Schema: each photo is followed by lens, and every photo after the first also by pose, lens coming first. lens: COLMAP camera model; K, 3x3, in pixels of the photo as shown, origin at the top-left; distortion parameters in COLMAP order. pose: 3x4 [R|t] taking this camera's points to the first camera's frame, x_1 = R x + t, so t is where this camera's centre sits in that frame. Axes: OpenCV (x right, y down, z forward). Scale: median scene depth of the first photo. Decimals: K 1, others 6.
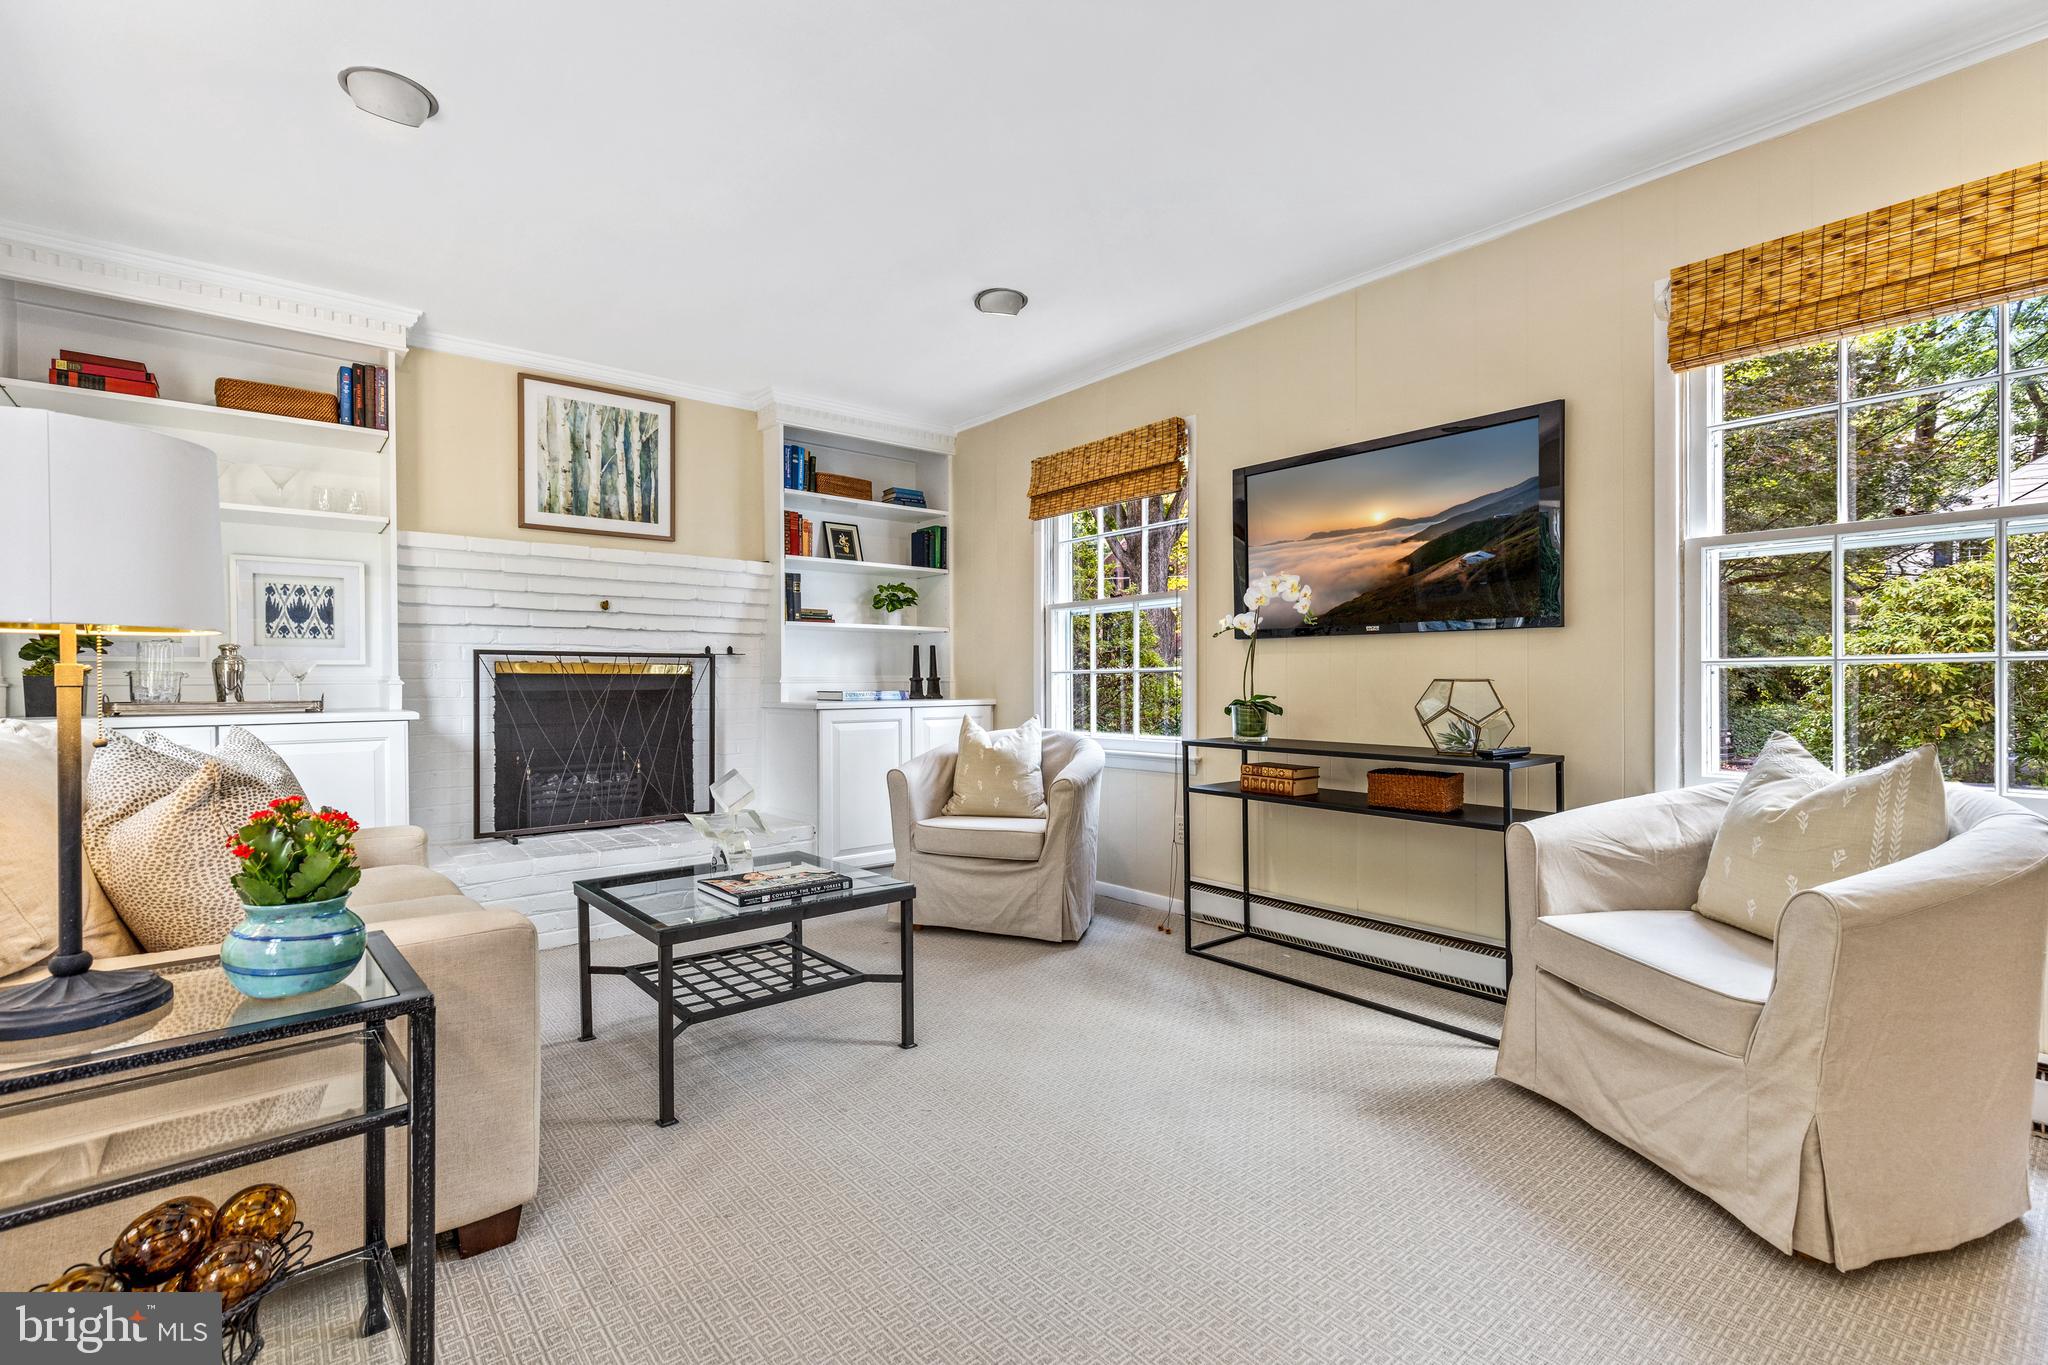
lens RADIAL K [[931.1, 0, 1024.0], [0, 931.1, 682.5], [0, 0, 1]] dist [0.015468, -0.000096]
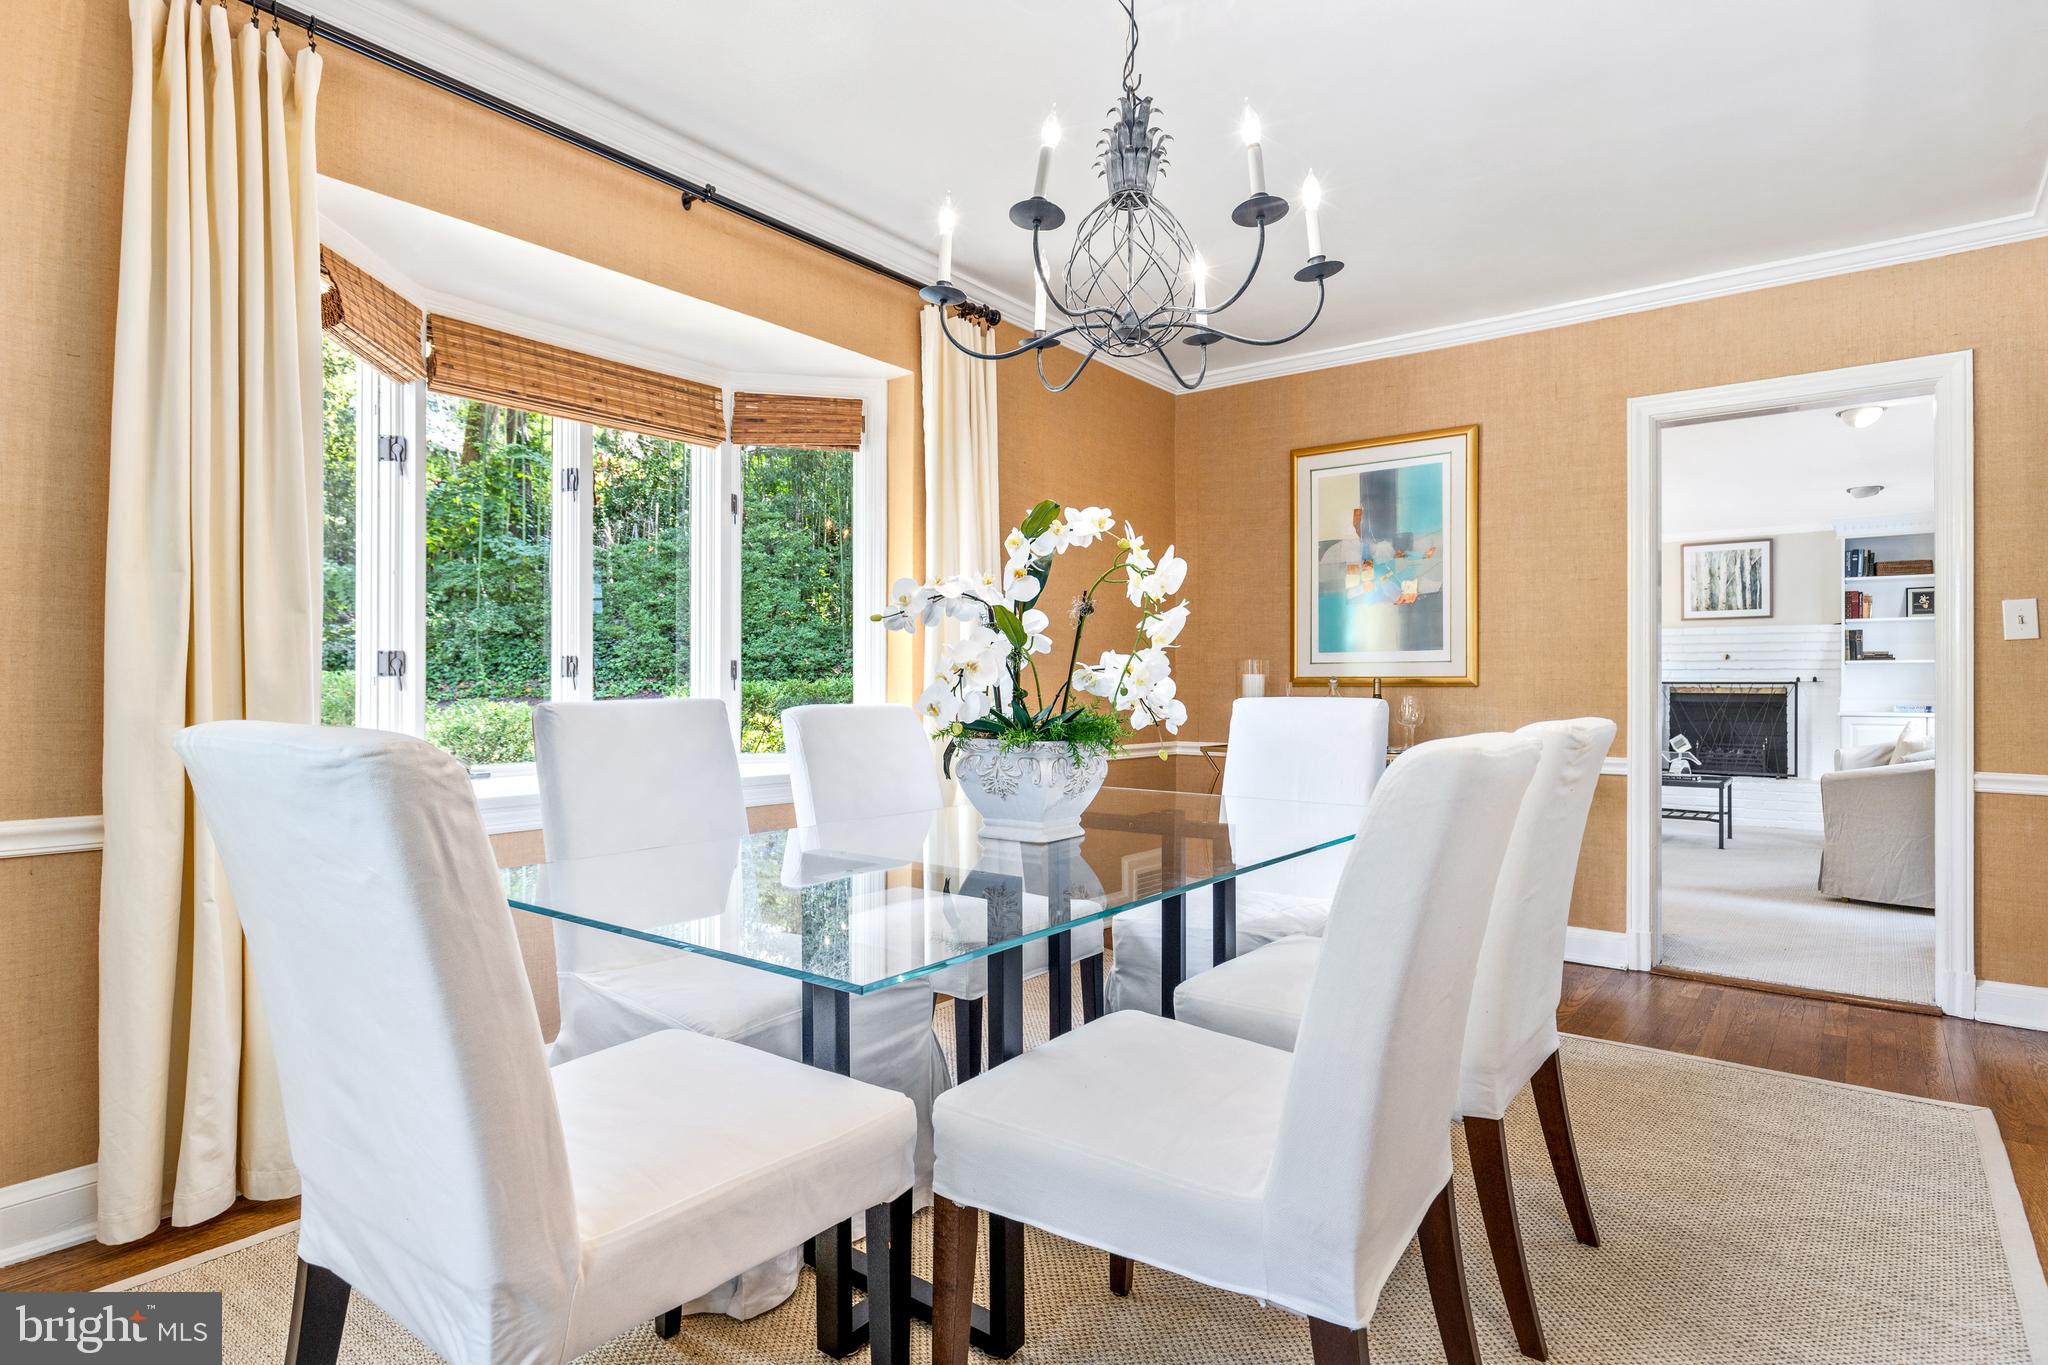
lens RADIAL K [[1085.9, 0, 1027.4], [0, 1085.9, 685.0], [0, 0, 1]] dist [-0.002109, -0.000189]
pose [[0.201415, 0.001028, -0.979505, 1.378495], [-0.008391, 0.999965, -0.000676, -0.012072], [0.979470, 0.008355, 0.201416, -0.802090]]
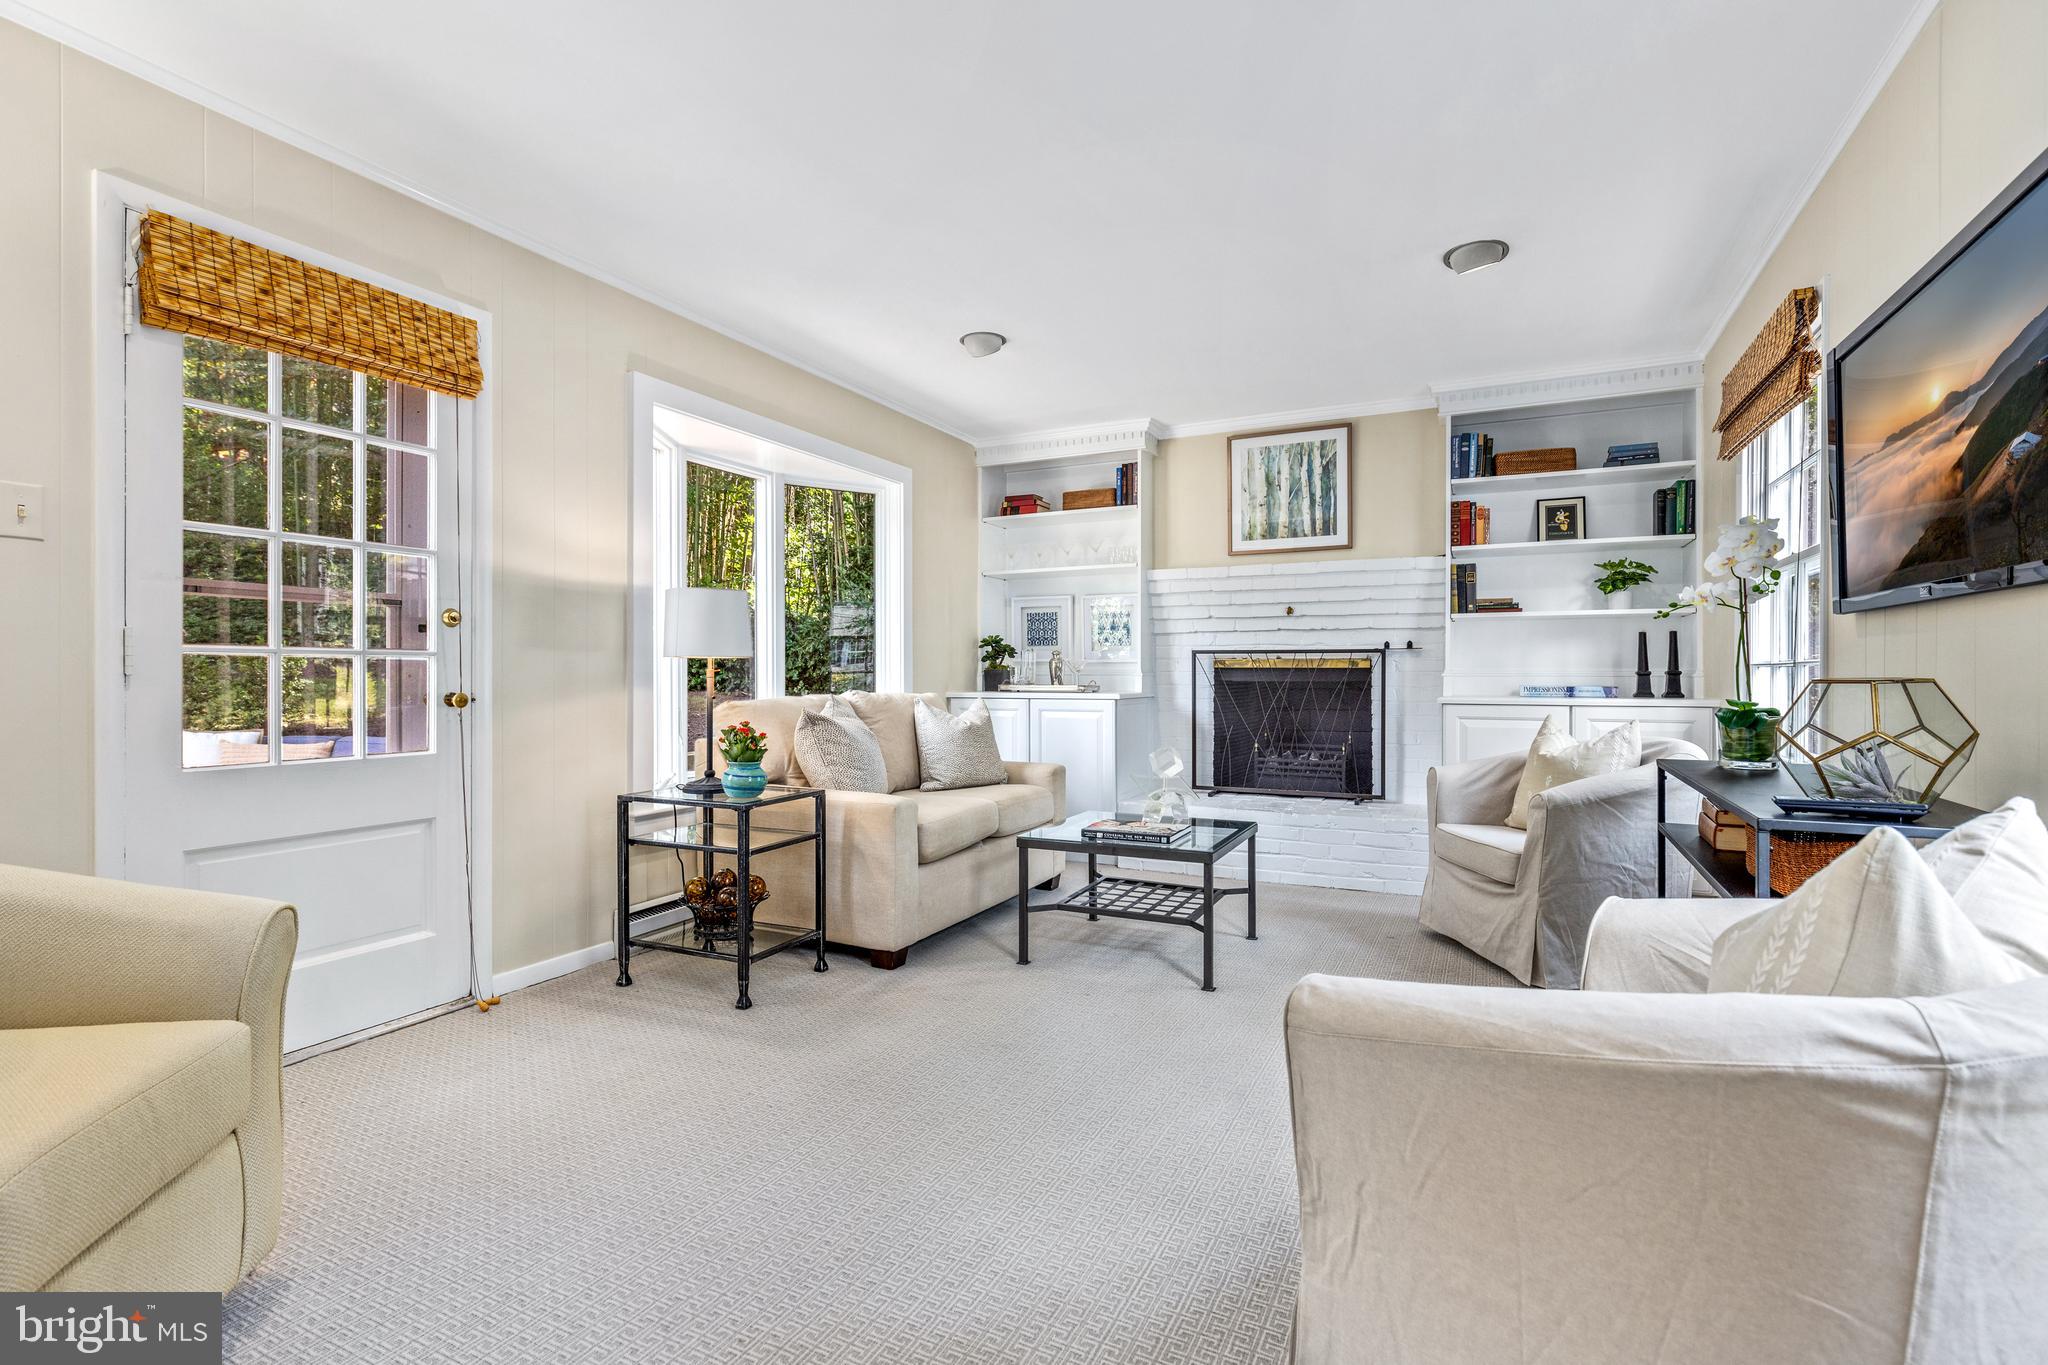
lens RADIAL K [[958.5, 0, 1024.0], [0, 958.5, 682.5], [0, 0, 1]] dist [-0.002919, -0.000161]
pose [[0.400340, 0.012620, -0.916280, 0.532370], [-0.004147, 0.999920, 0.011961, -0.003521], [0.916357, -0.000989, 0.400361, 0.191307]]
